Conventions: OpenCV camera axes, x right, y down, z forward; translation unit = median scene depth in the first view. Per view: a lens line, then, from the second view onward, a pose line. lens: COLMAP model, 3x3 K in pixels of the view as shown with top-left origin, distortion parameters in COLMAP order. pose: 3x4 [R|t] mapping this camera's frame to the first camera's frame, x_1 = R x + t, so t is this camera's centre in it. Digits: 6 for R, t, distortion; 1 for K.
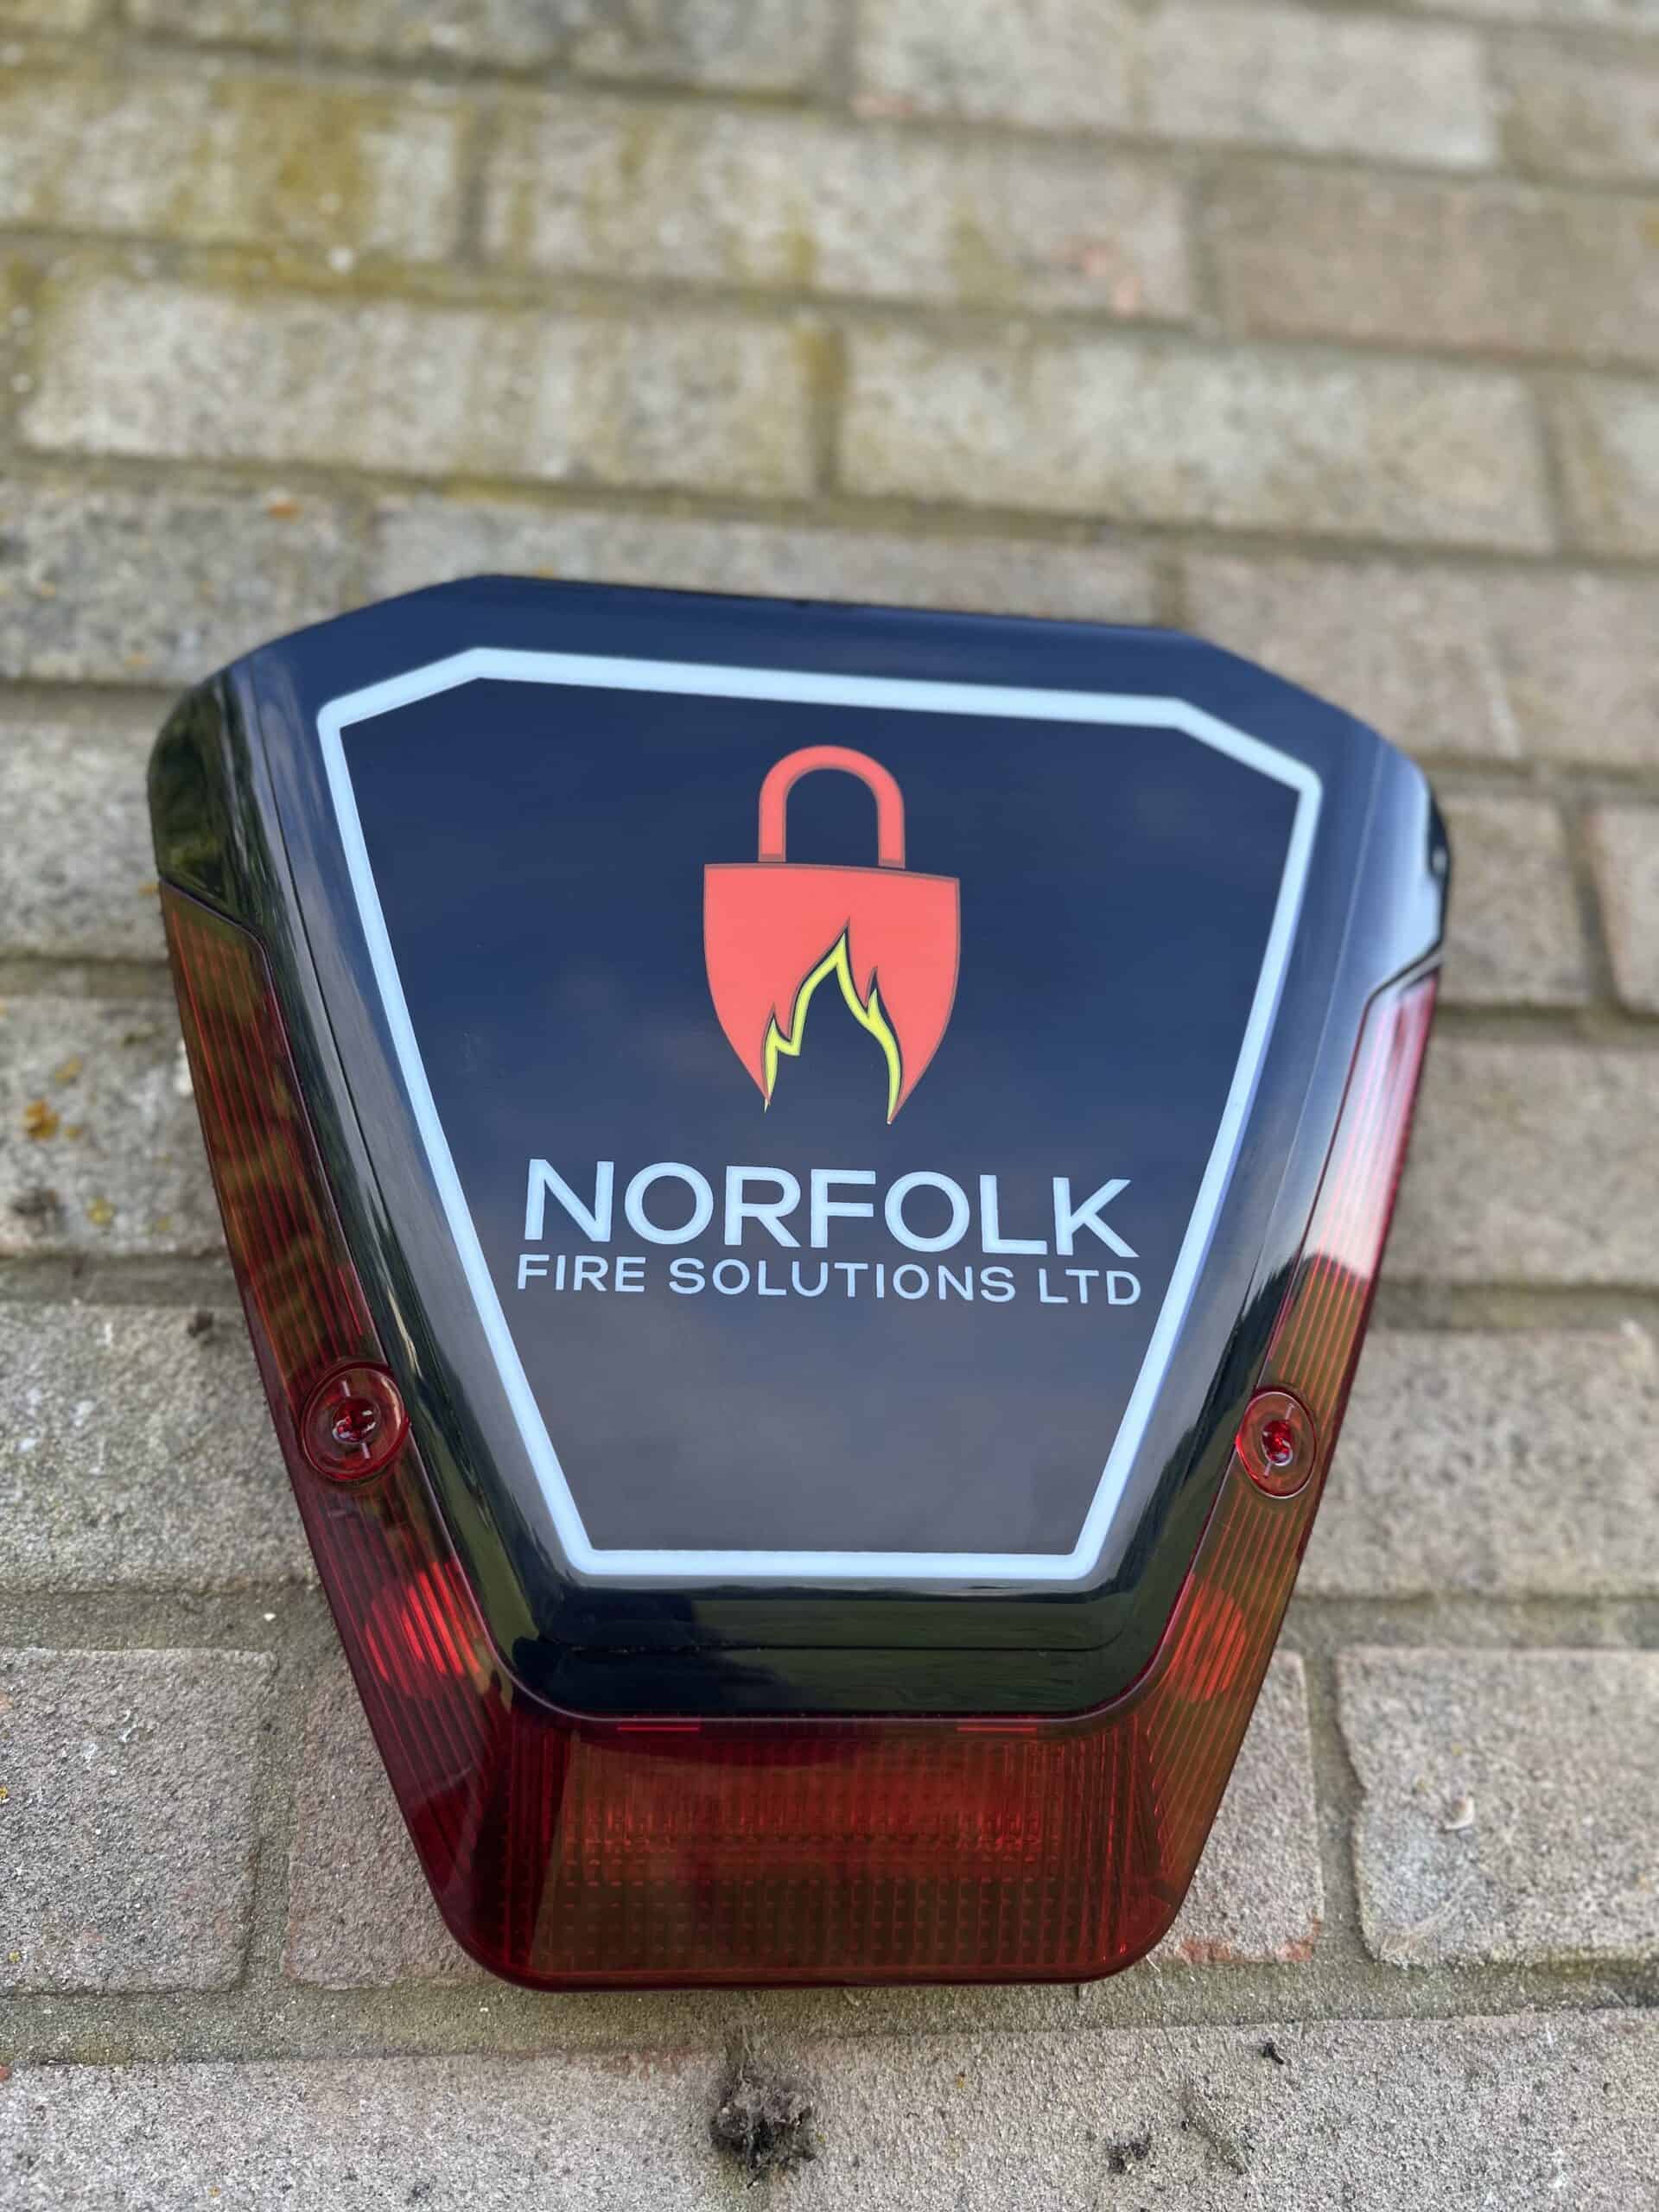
lens RADIAL K [[1701.3, 0, 838.7], [0, 1701.3, 1093.6], [0, 0, 1]] dist [0.021959, -0.050289]
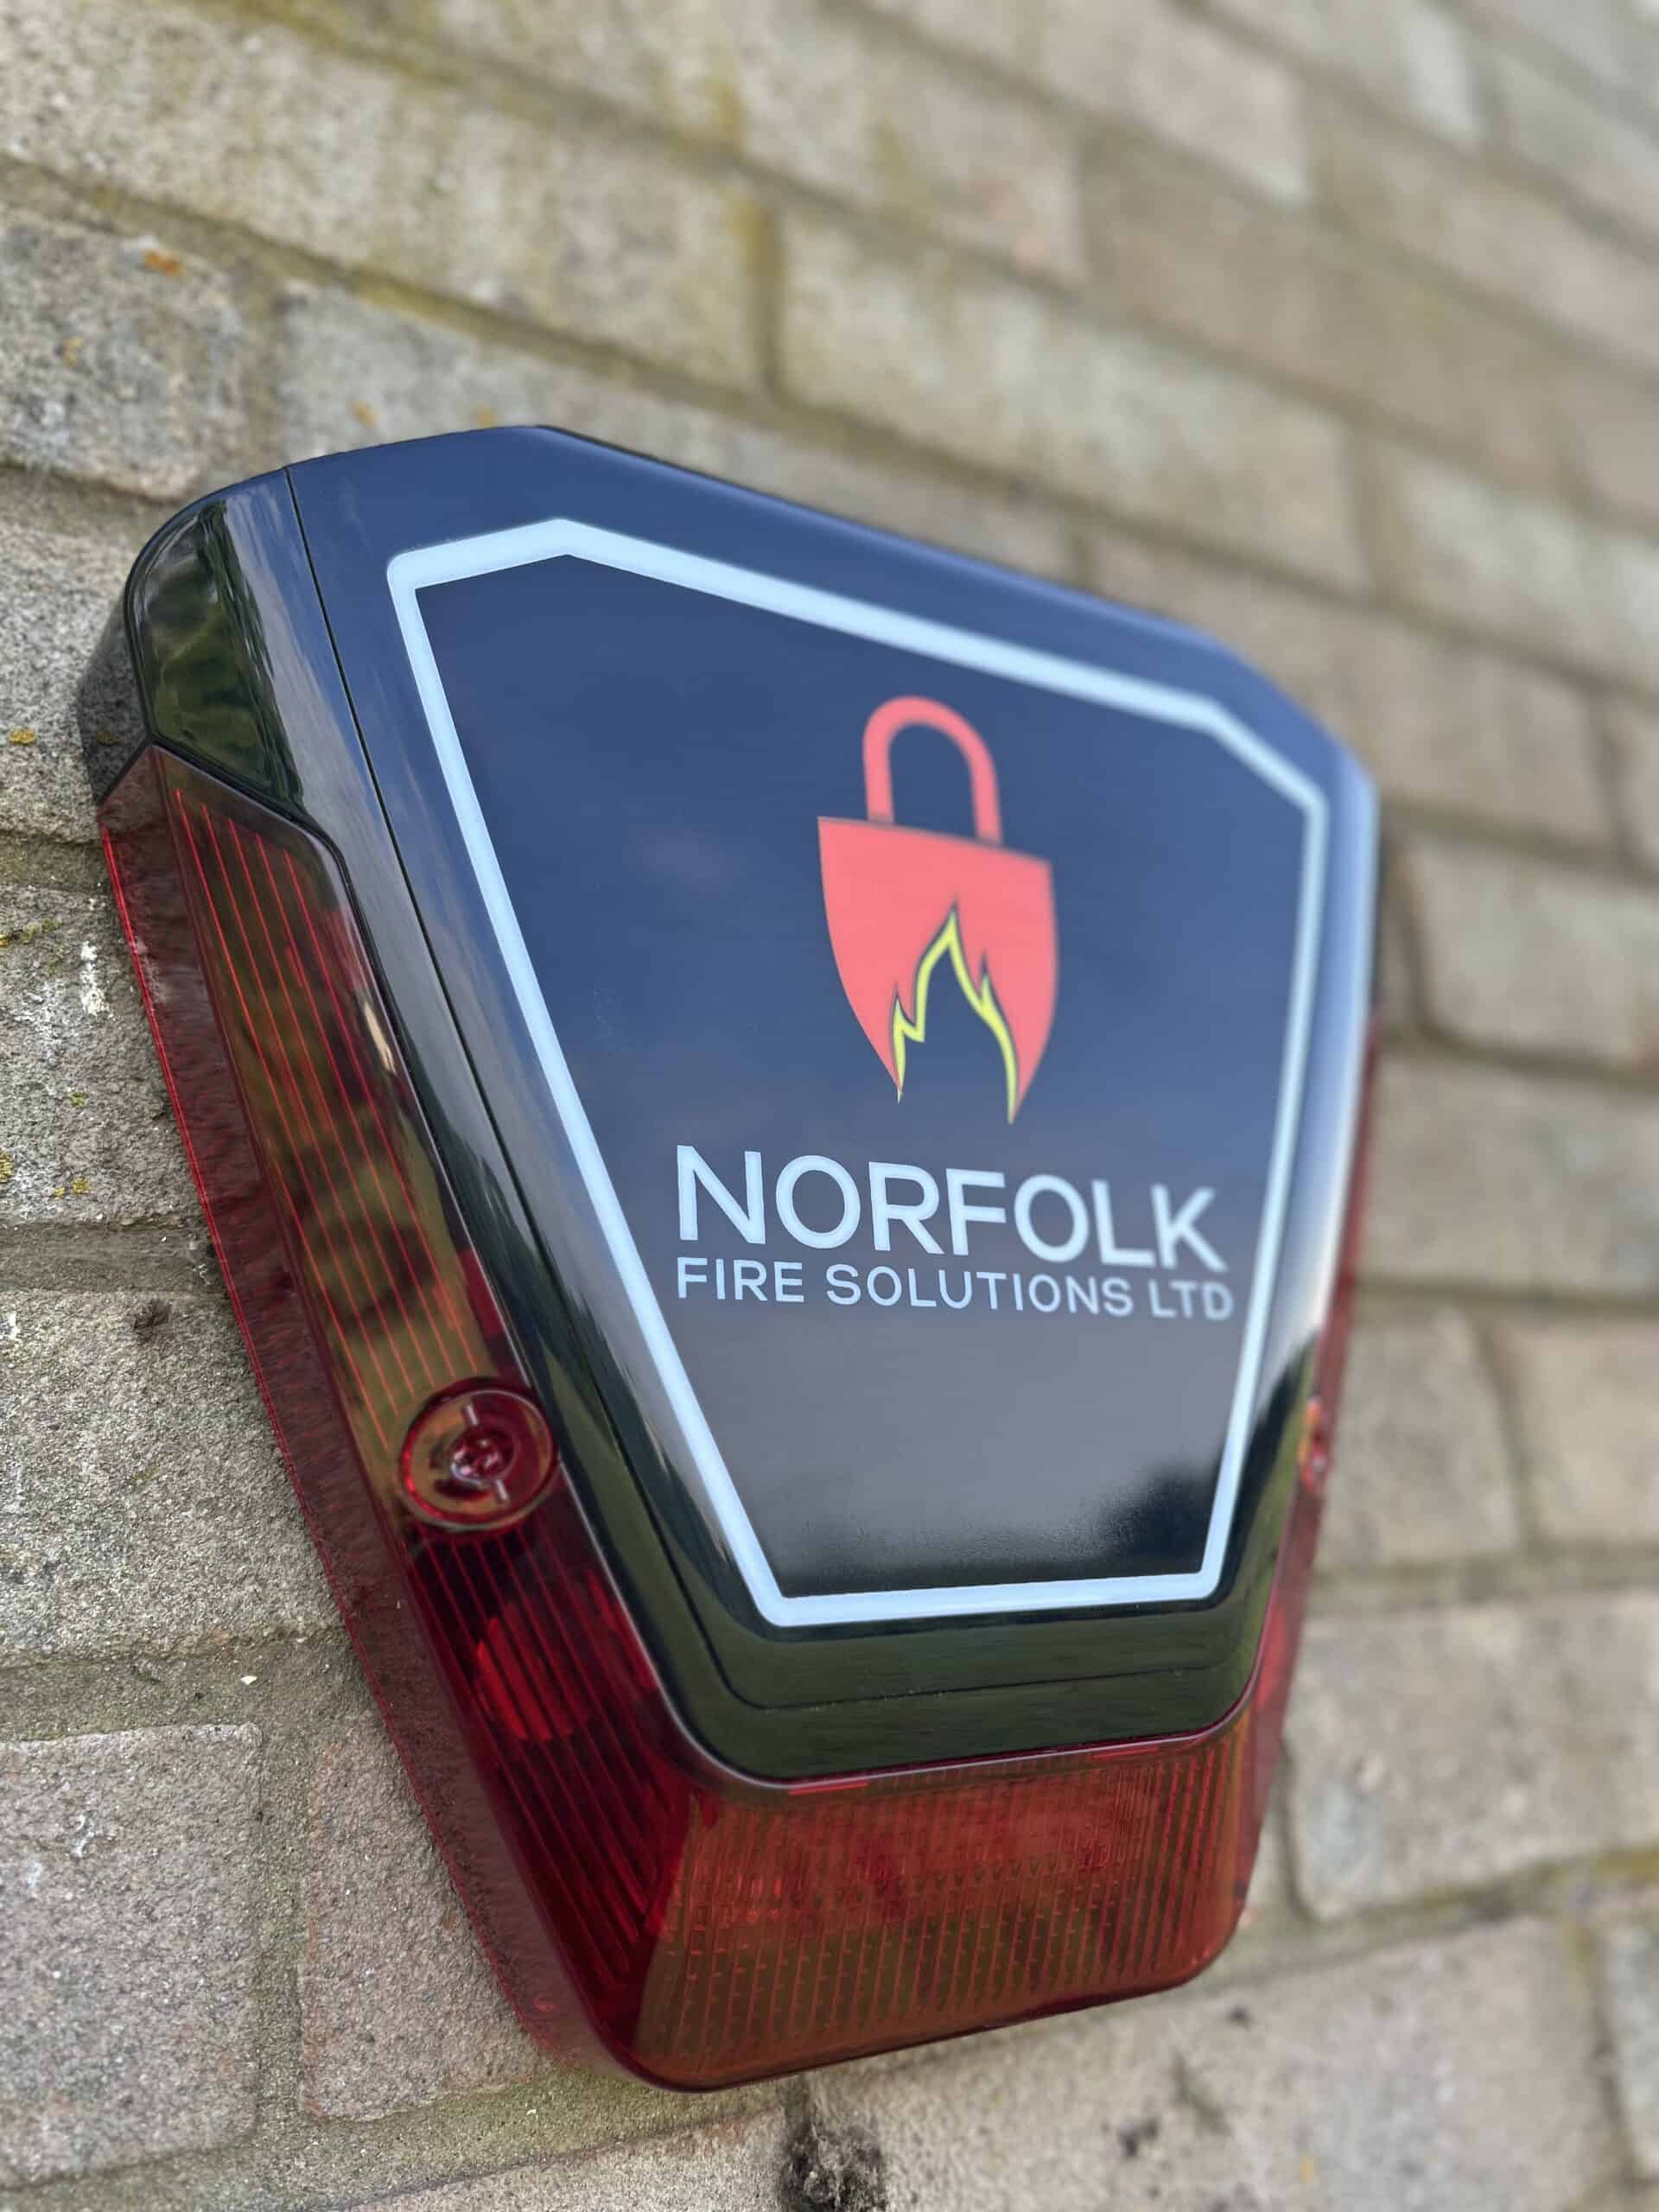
lens RADIAL K [[1701.3, 0, 846.0], [0, 1701.3, 1091.4], [0, 0, 1]] dist [0.021959, -0.050289]
pose [[0.914743, 0.062906, 0.399110, -0.406896], [-0.086481, 0.995396, 0.041322, -0.028668], [-0.394673, -0.072315, 0.915971, 0.163503]]
